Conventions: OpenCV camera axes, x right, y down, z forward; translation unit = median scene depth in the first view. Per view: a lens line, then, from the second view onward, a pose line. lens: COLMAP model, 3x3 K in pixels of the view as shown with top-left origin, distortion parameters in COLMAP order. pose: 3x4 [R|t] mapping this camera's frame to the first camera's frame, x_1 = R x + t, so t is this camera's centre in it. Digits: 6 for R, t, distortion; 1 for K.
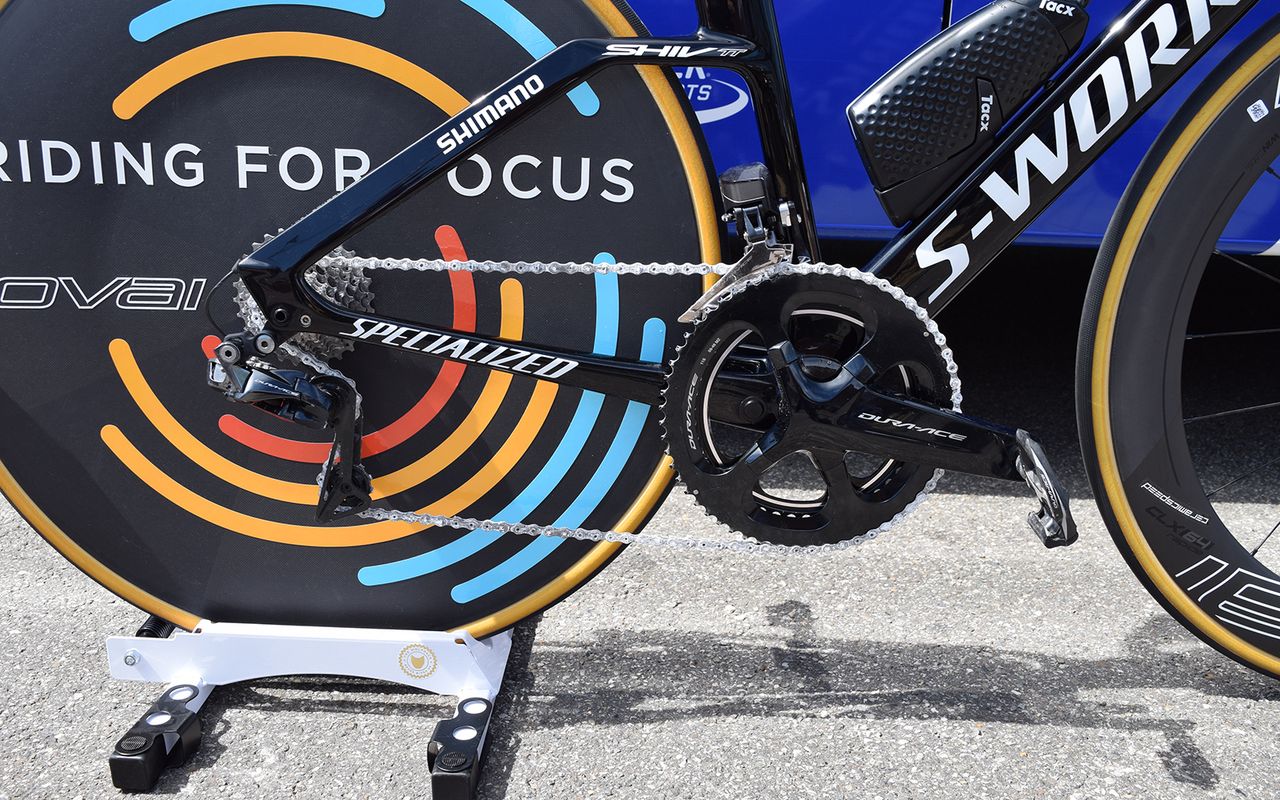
lens RADIAL K [[1202.8, 0, 640.2], [0, 1202.8, 402.4], [0, 0, 1]] dist [-0.080070, 0.000000]
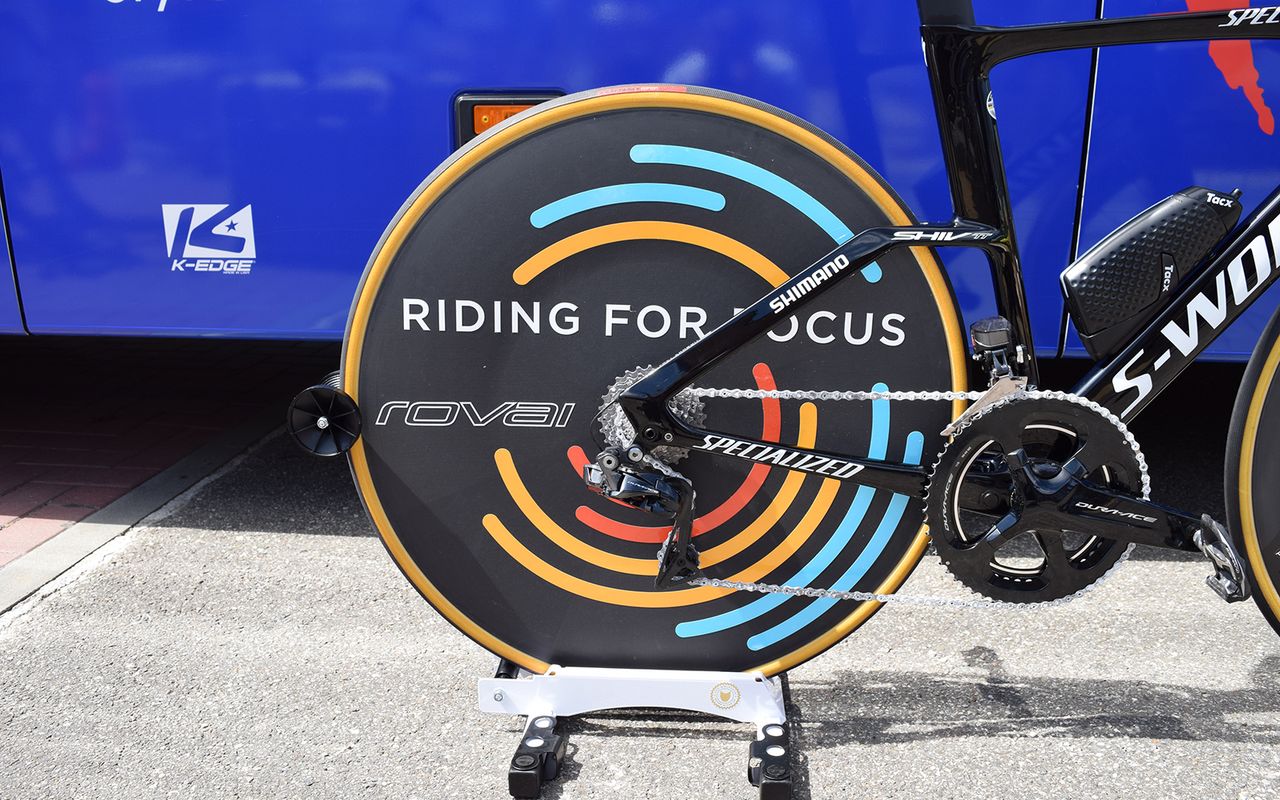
lens RADIAL K [[1071.5, 0, 633.8], [0, 1071.5, 397.3], [0, 0, 1]] dist [-0.097180, 0.025559]
pose [[0.999409, -0.007740, -0.033487, -0.267399], [0.005420, 0.997614, -0.068827, -0.029402], [0.033940, 0.068605, 0.997066, -0.187422]]
